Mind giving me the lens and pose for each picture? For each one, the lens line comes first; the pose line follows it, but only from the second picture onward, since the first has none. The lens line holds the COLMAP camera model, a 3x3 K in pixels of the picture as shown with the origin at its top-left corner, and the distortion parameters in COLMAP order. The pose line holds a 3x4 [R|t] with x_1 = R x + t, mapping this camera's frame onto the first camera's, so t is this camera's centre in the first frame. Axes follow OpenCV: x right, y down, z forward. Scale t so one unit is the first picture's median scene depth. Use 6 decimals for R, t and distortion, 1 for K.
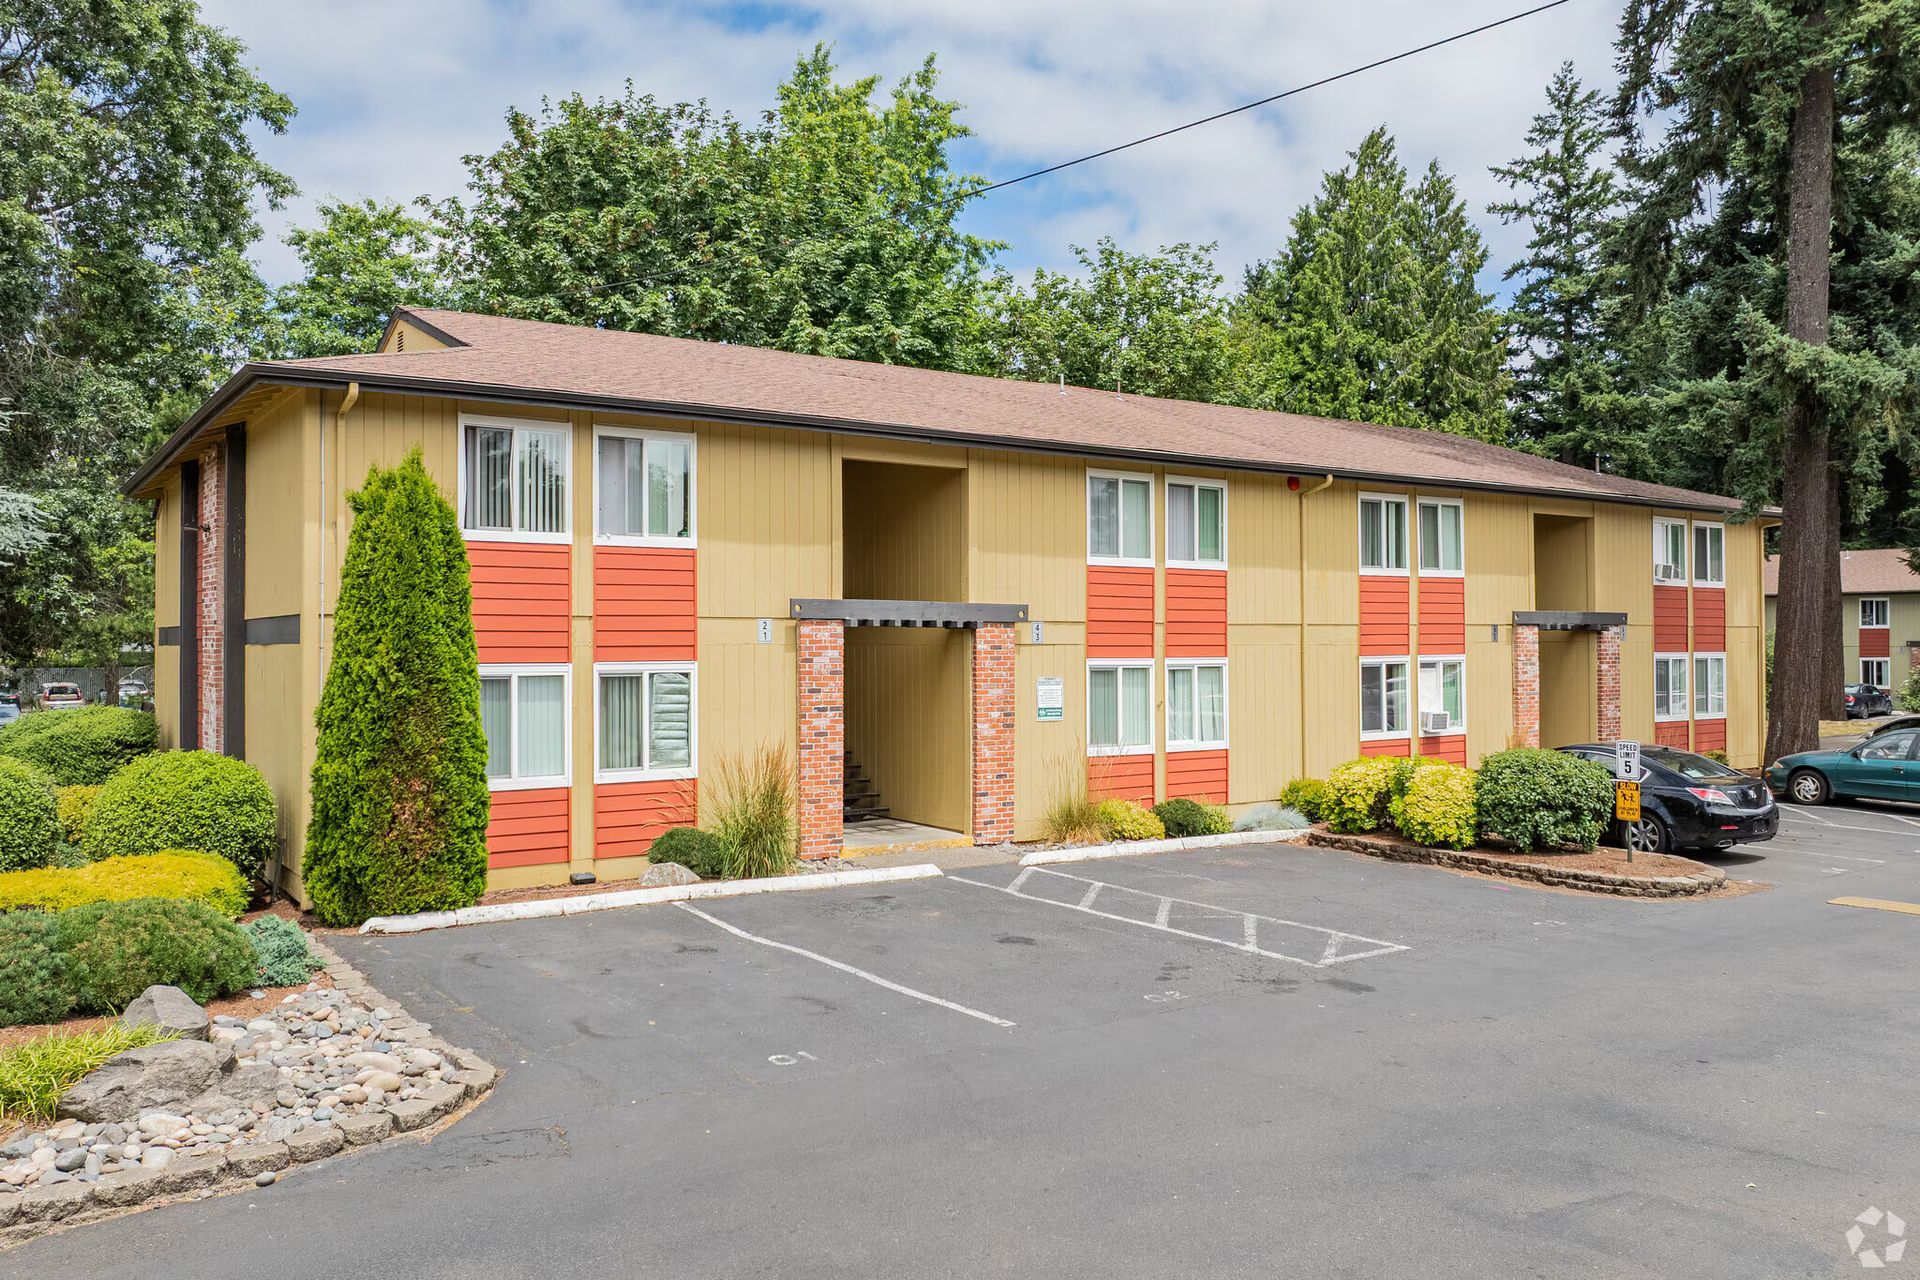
lens RADIAL K [[1417.5, 0, 963.4], [0, 1417.5, 646.3], [0, 0, 1]] dist [-0.030561, -0.001448]
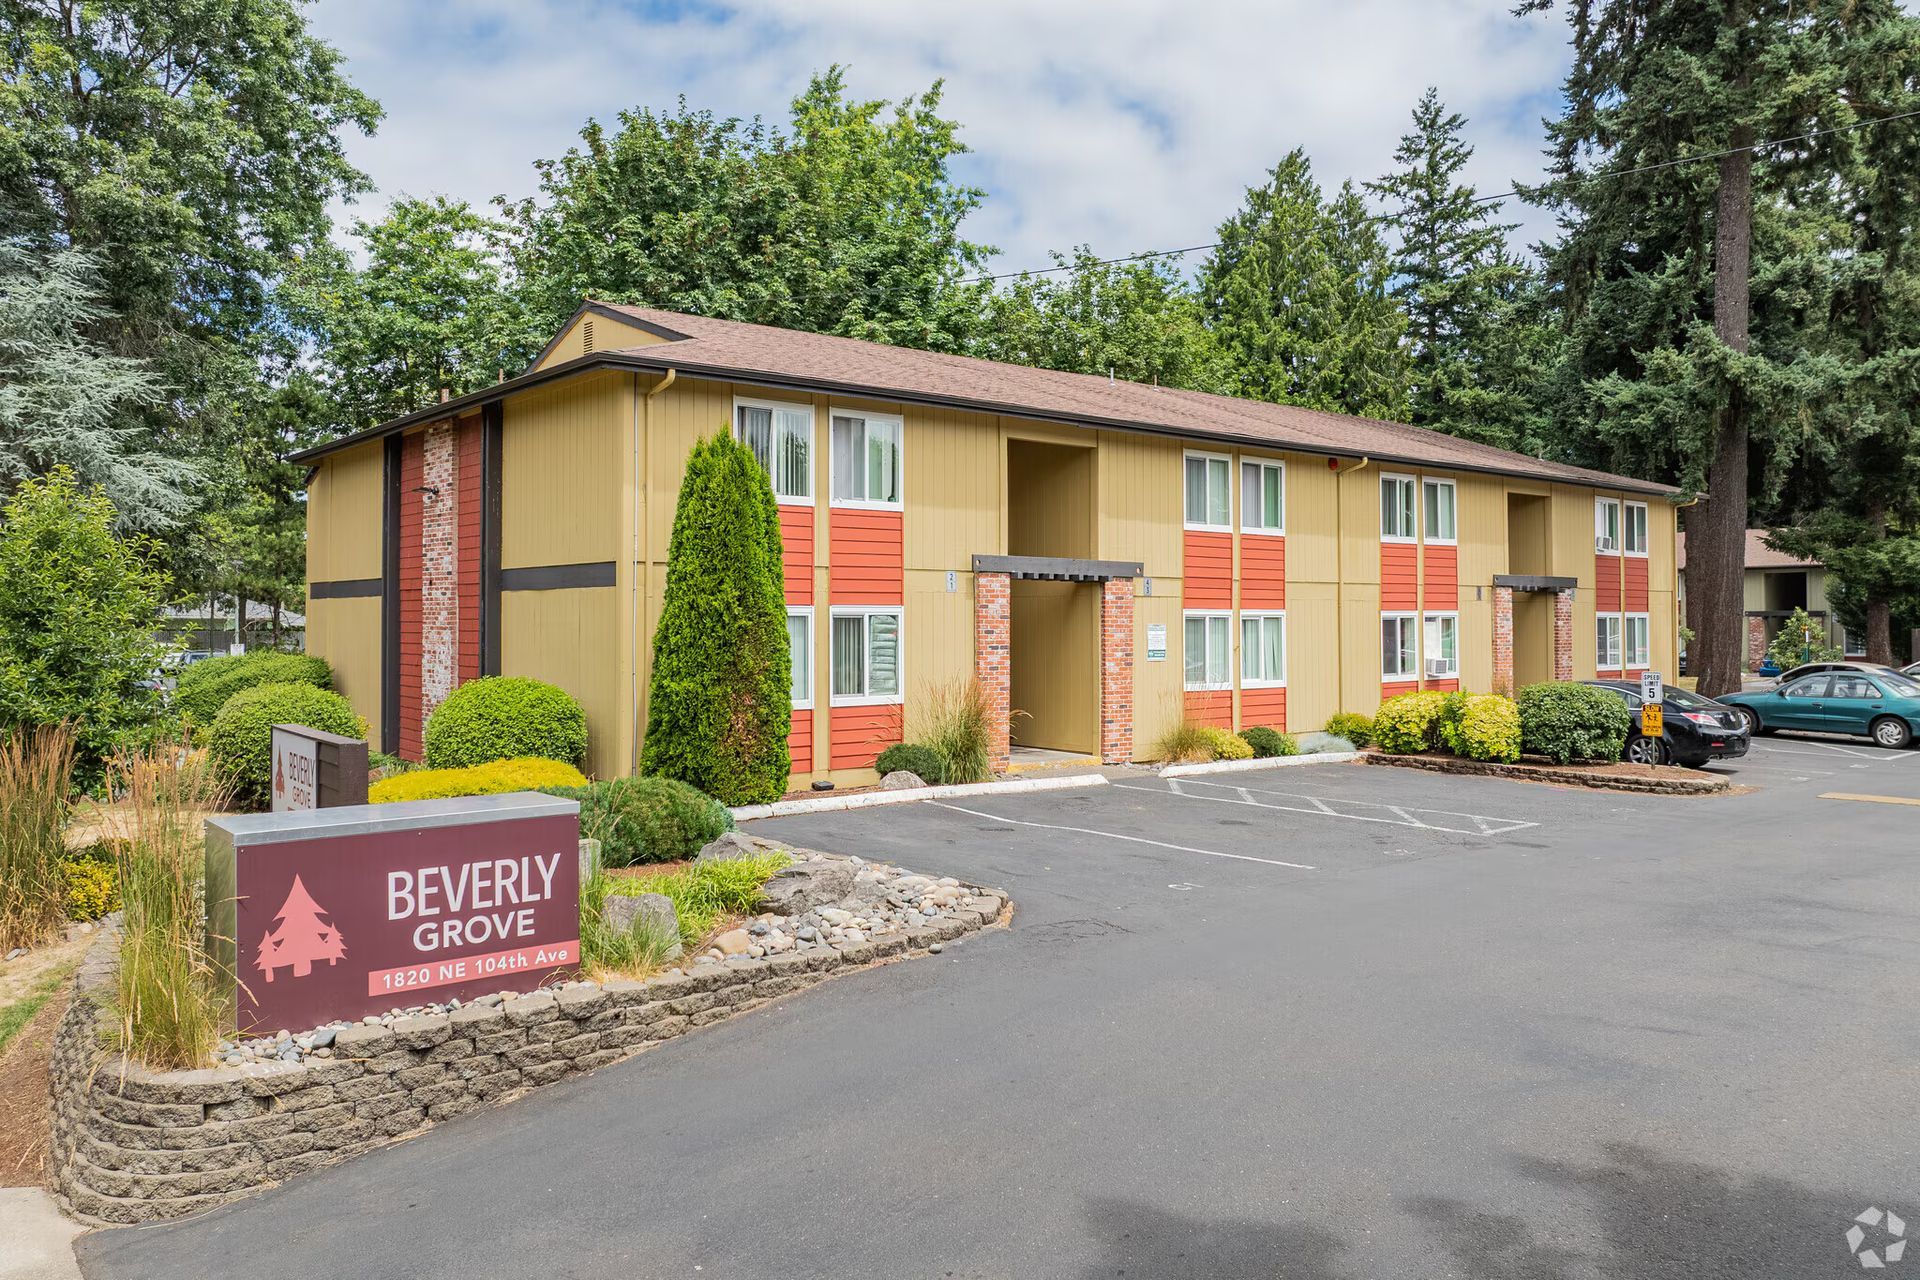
lens RADIAL K [[1343.8, 0, 931.9], [0, 1343.8, 608.5], [0, 0, 1]] dist [-0.033963, 0.000537]
pose [[0.997796, 0.003901, 0.066238, -0.195785], [-0.003367, 0.999961, -0.008166, 0.018036], [-0.066268, 0.007925, 0.997770, -0.108437]]
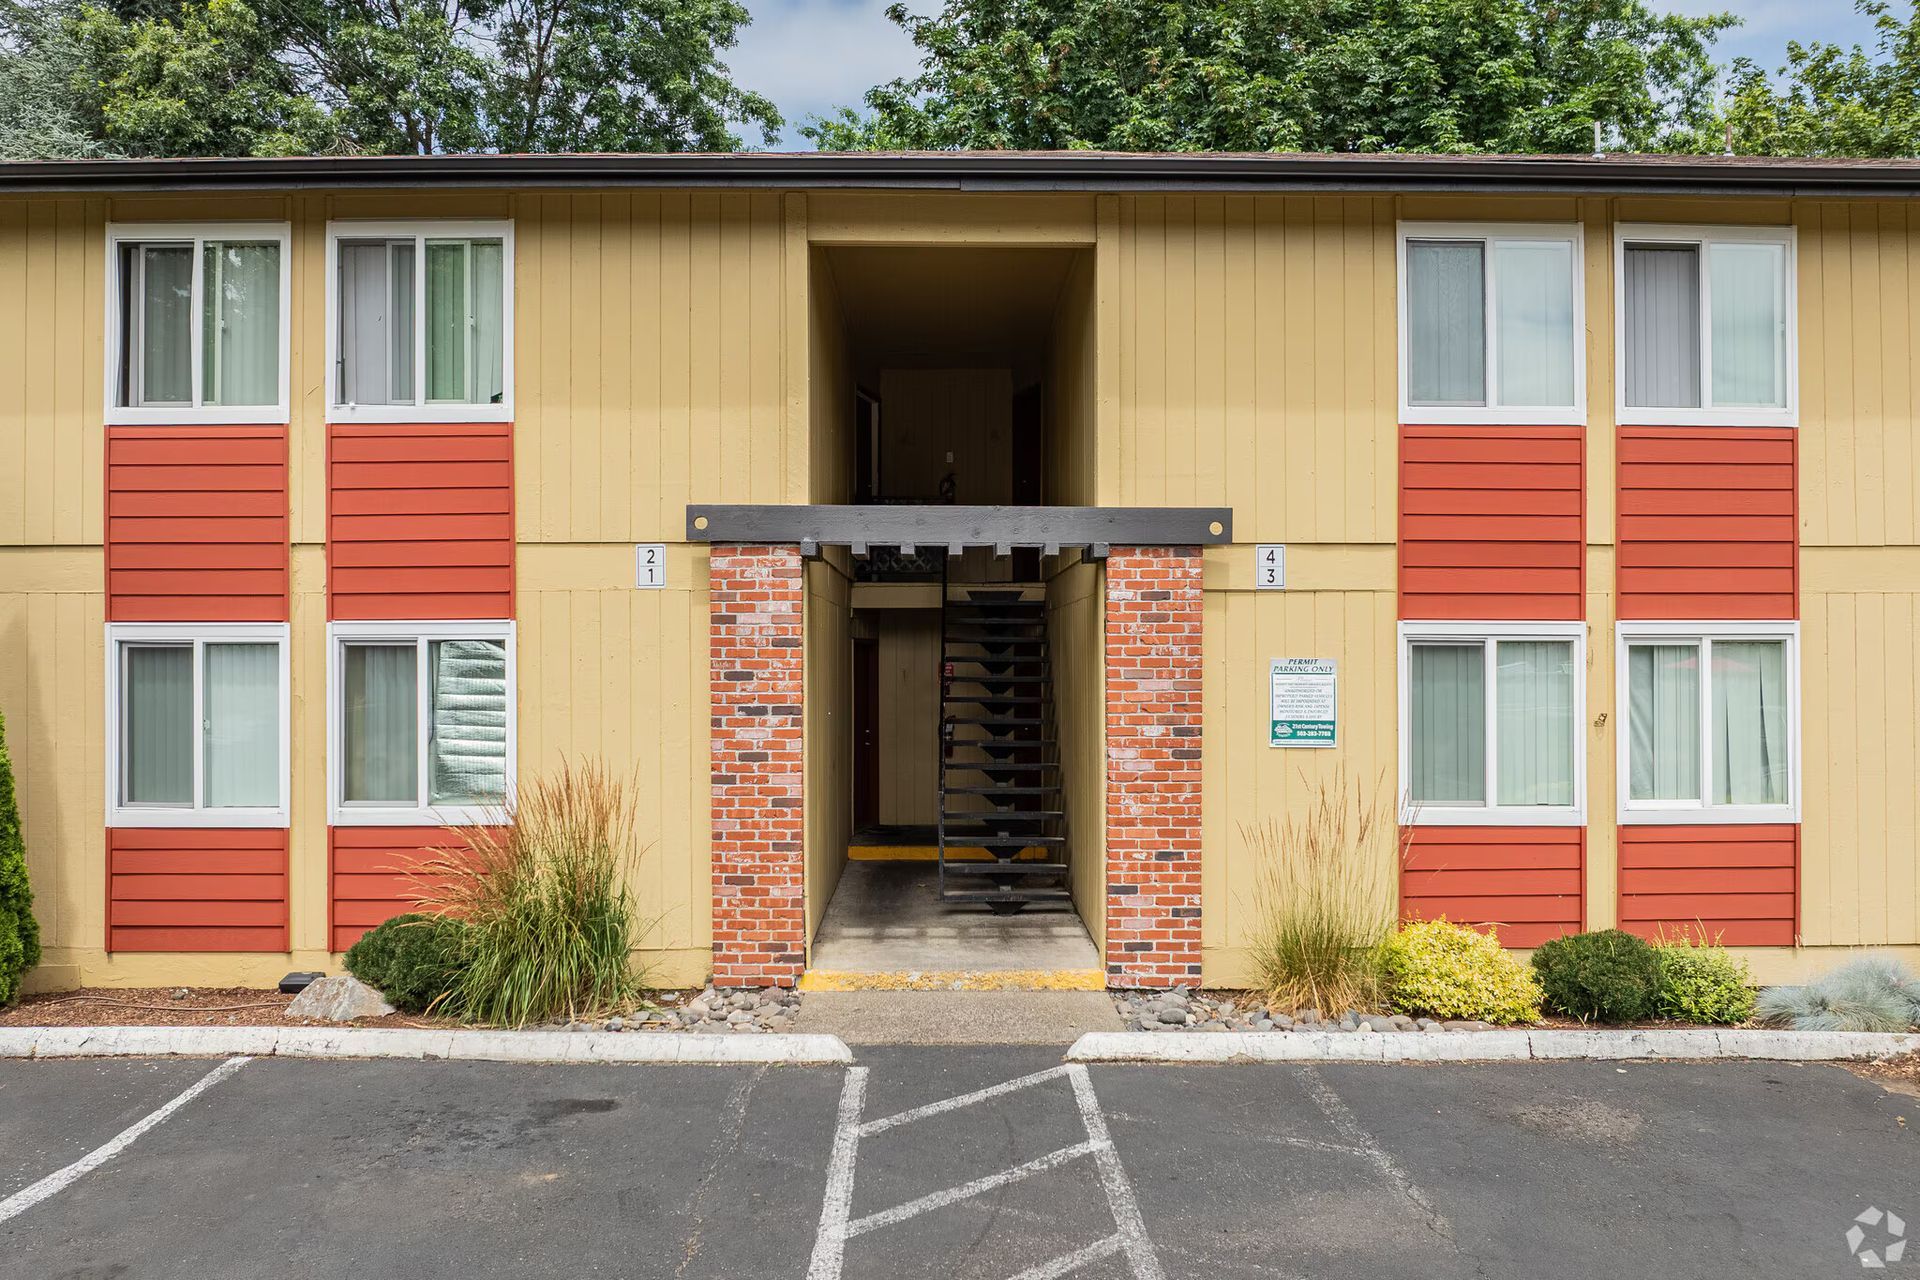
lens RADIAL K [[2390.0, 0, 970.5], [0, 2390.0, 585.0], [0, 0, 1]] dist [-0.109204, 0.000000]
pose [[0.841569, -0.001368, -0.540148, 0.395090], [-0.001489, 0.999987, -0.004853, 0.000757], [0.540148, 0.004888, 0.841556, 0.240915]]
